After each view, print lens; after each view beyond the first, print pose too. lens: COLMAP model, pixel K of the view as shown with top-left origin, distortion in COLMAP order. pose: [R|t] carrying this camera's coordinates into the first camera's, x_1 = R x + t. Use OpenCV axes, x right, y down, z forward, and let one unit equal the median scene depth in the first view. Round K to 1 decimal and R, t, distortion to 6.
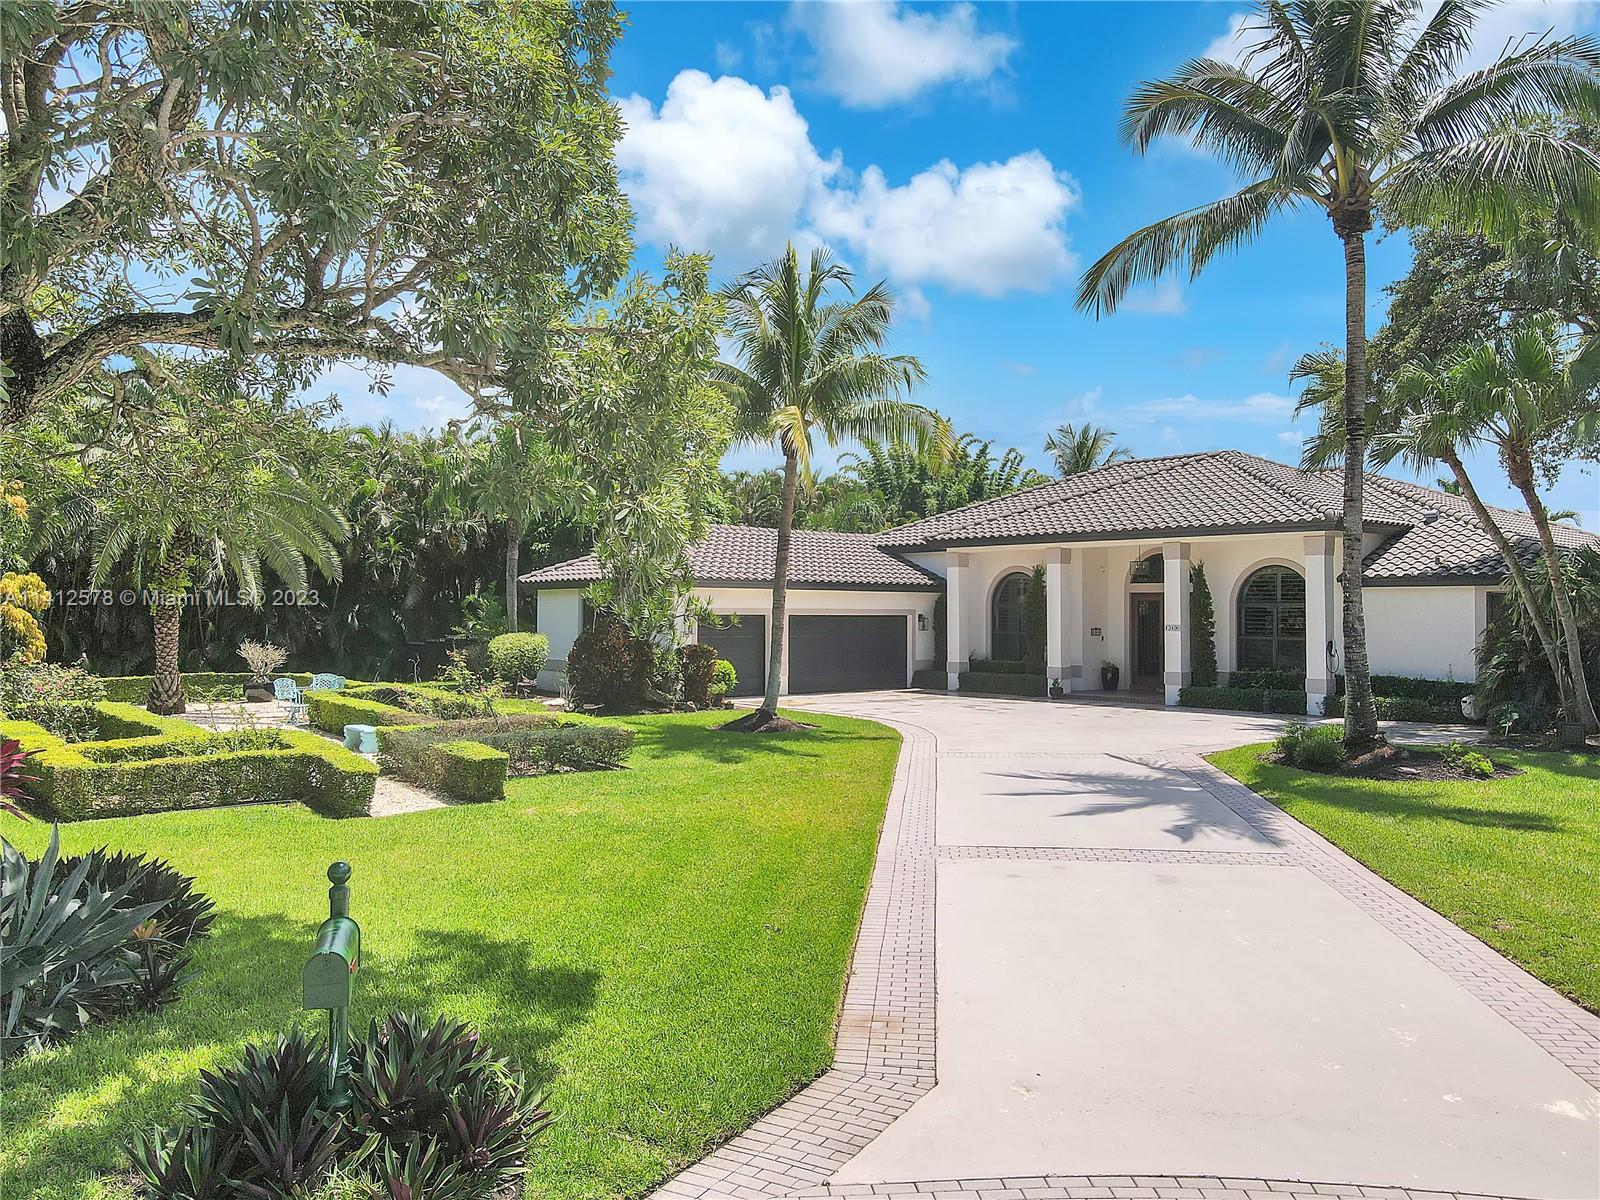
lens RADIAL K [[1182.2, 0, 790.2], [0, 1182.2, 582.5], [0, 0, 1]] dist [0.007726, 0.007758]
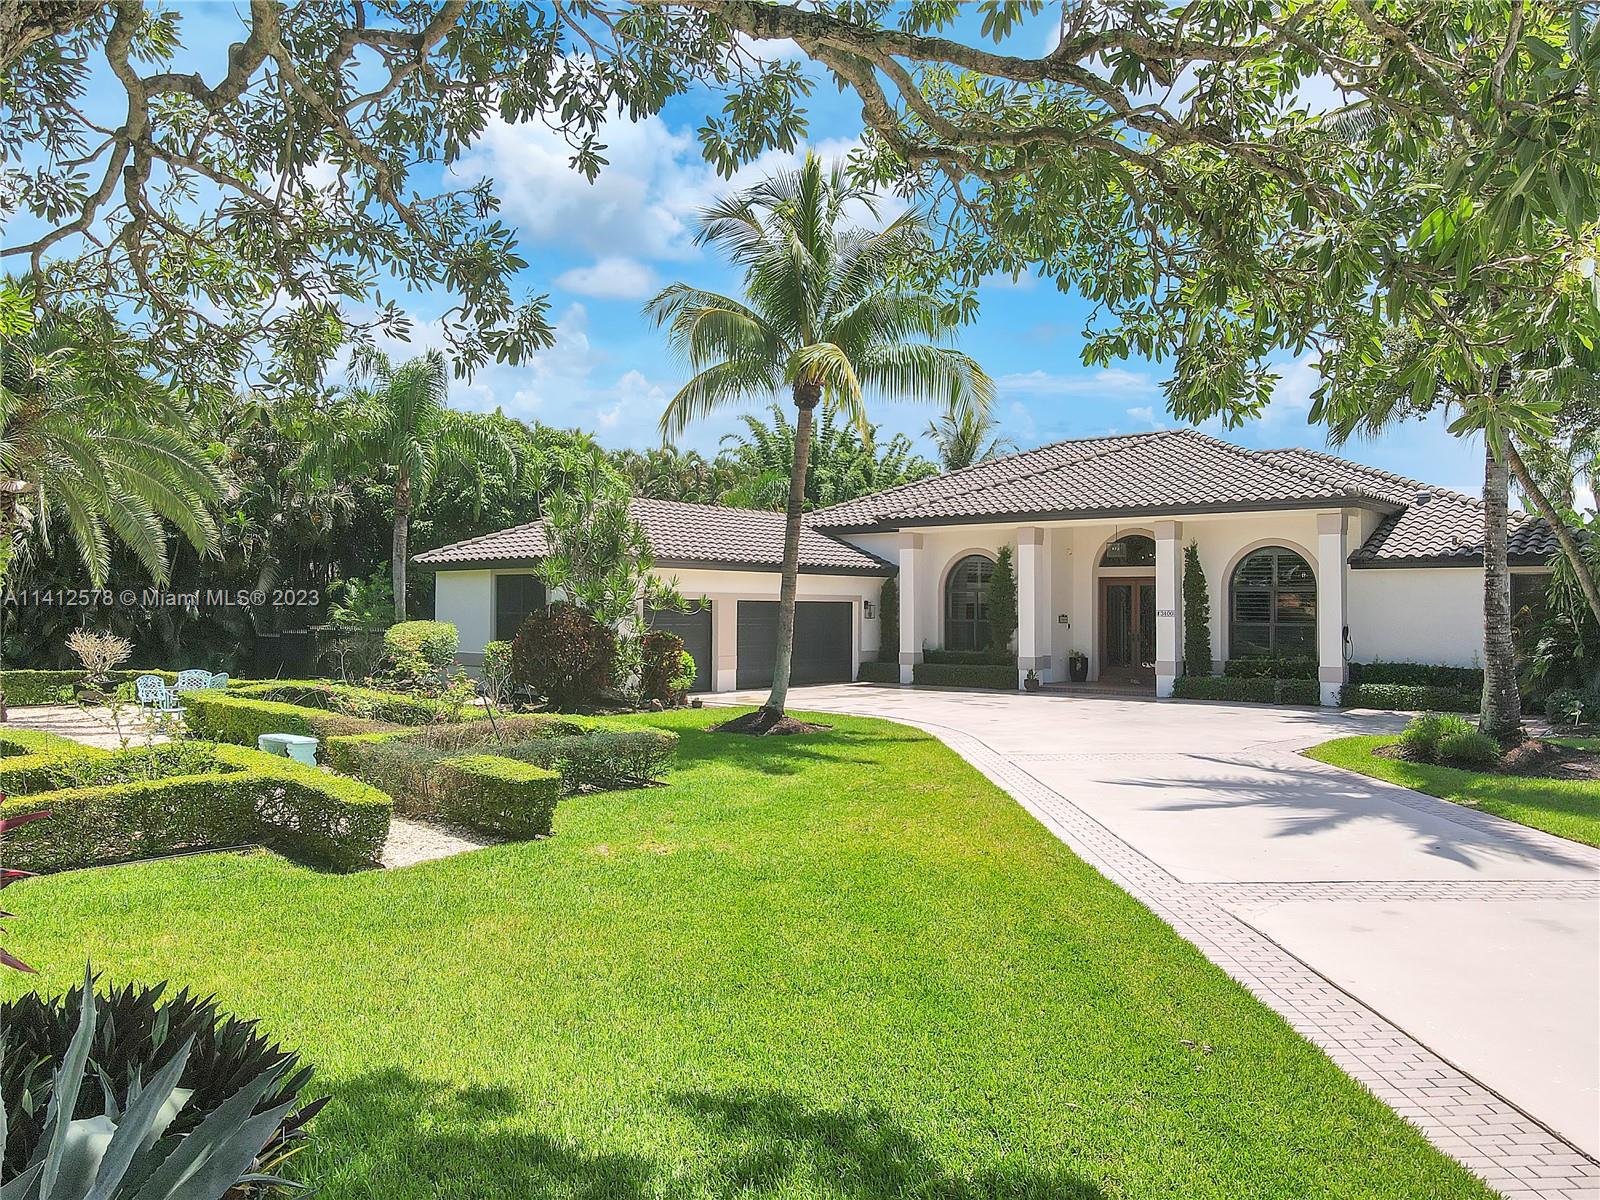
lens RADIAL K [[1182.2, 0, 790.2], [0, 1182.2, 582.5], [0, 0, 1]] dist [0.007726, 0.007758]
pose [[0.987869, 0.003435, 0.155249, -0.103190], [-0.003898, 0.999989, 0.002674, 0.012162], [-0.155238, -0.003246, 0.987872, 0.124548]]
